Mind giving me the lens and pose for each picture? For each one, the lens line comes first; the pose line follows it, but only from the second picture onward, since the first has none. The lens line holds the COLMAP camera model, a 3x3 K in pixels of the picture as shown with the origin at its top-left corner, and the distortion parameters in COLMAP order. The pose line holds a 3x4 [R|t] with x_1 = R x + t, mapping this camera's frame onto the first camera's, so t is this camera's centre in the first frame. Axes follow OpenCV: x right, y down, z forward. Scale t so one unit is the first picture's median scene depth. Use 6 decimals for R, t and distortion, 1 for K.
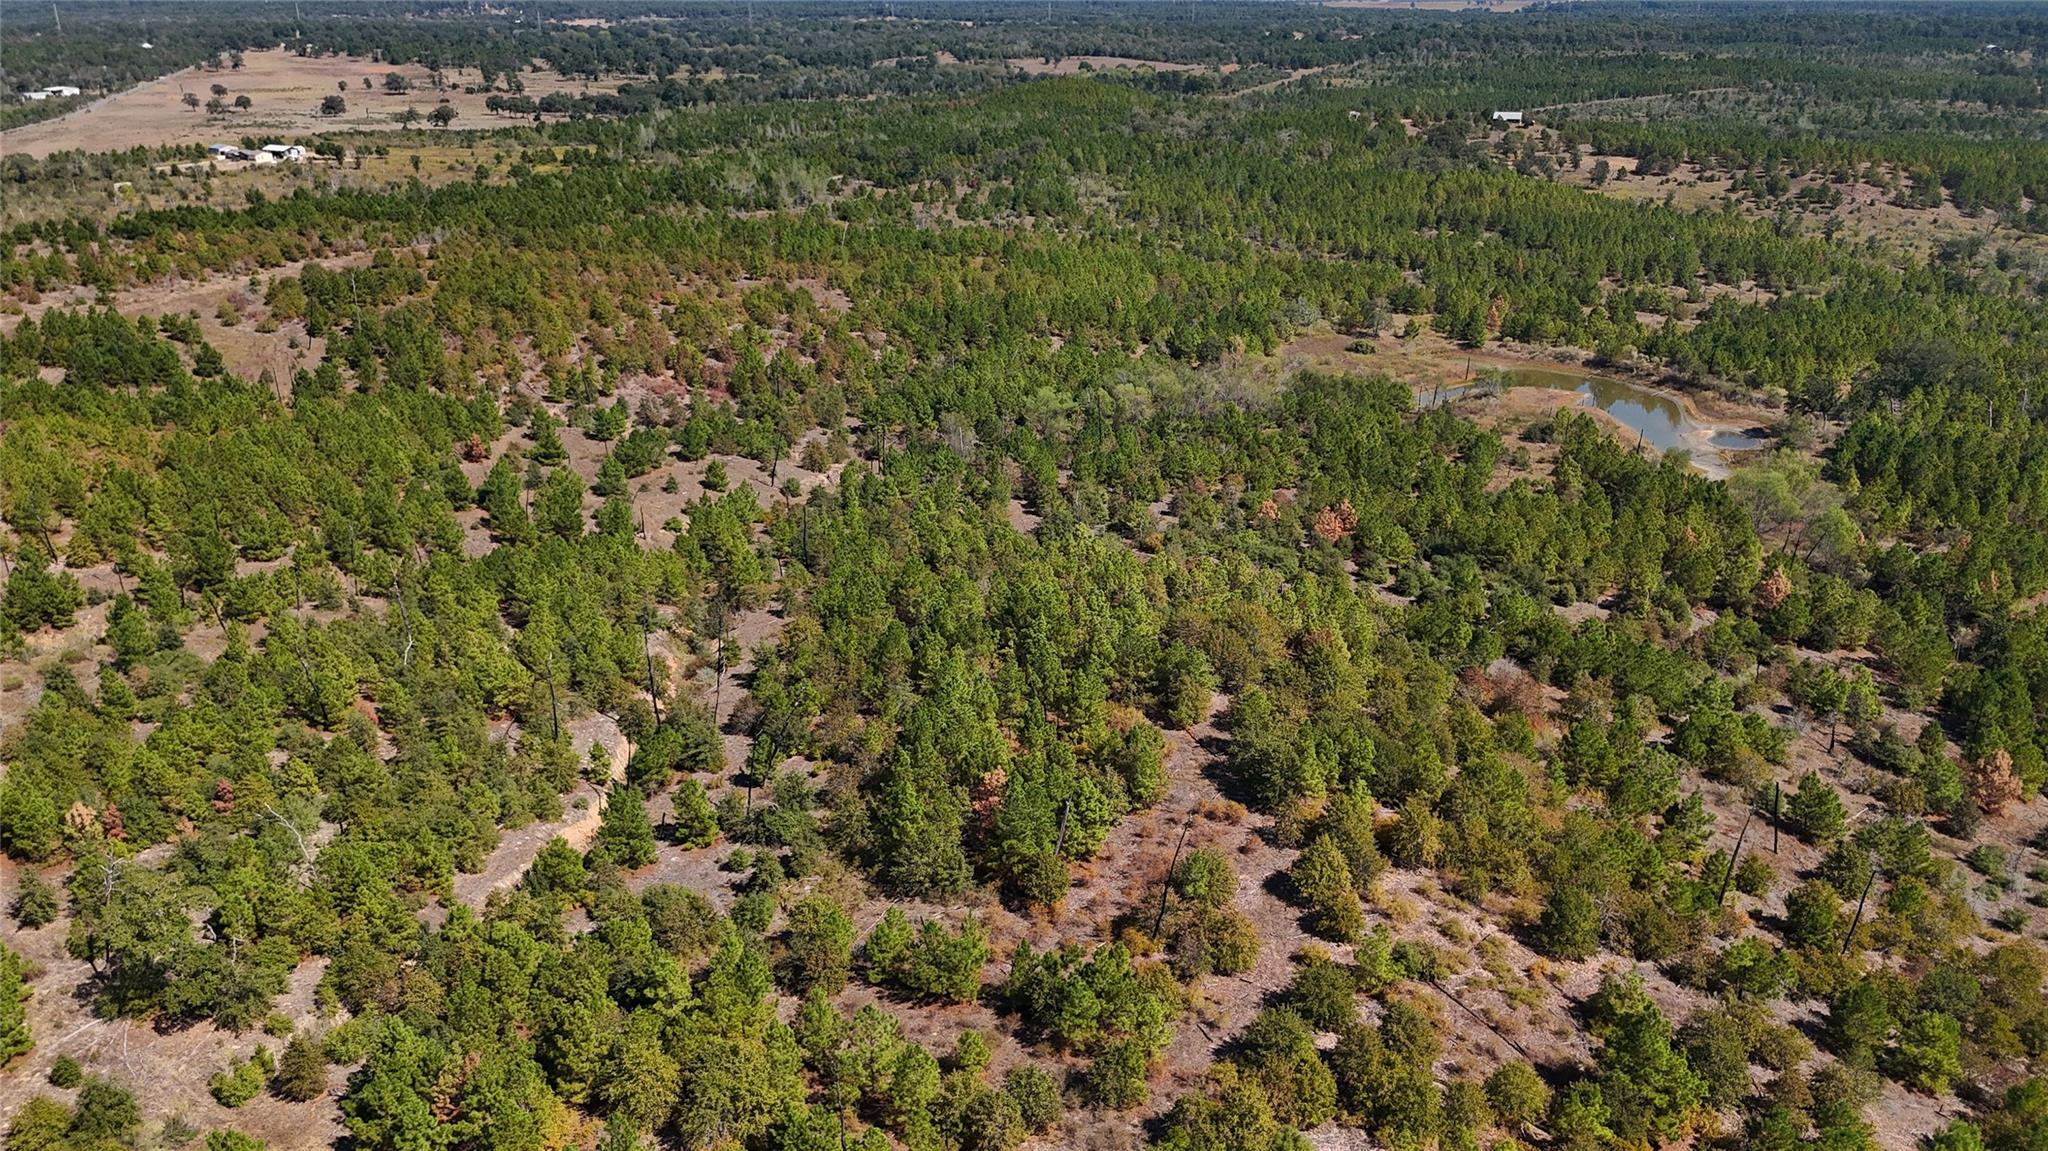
lens RADIAL K [[1530.5, 0, 1024.1], [0, 1530.5, 565.8], [0, 0, 1]] dist [0.060537, -0.051962]
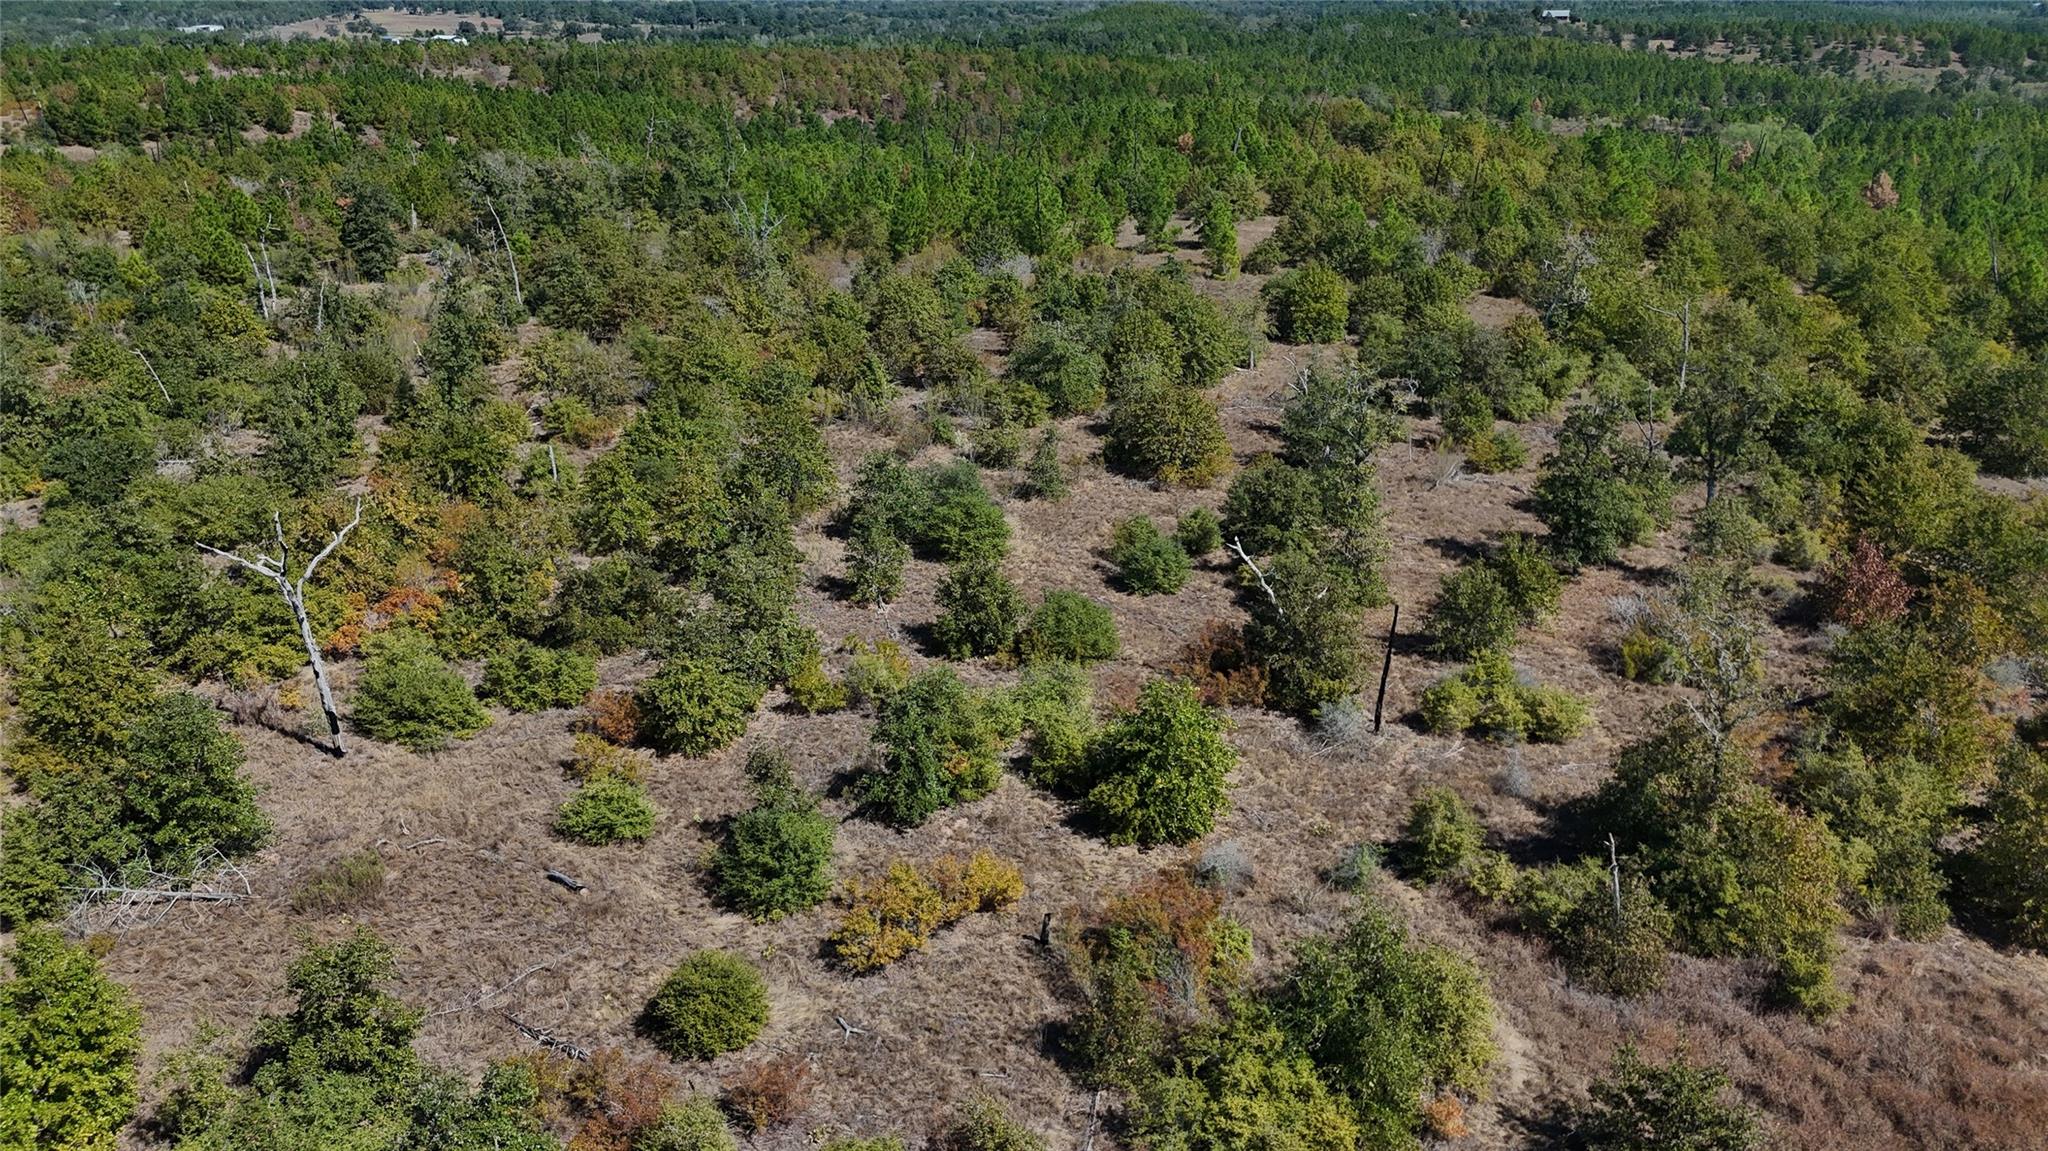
lens RADIAL K [[1530.5, 0, 1033.9], [0, 1530.5, 561.3], [0, 0, 1]] dist [0.060537, -0.051962]
pose [[0.999636, 0.006555, -0.026160, -0.028993], [-0.006742, 0.999953, -0.007035, 0.129892], [0.026113, 0.007209, 0.999633, -0.116905]]
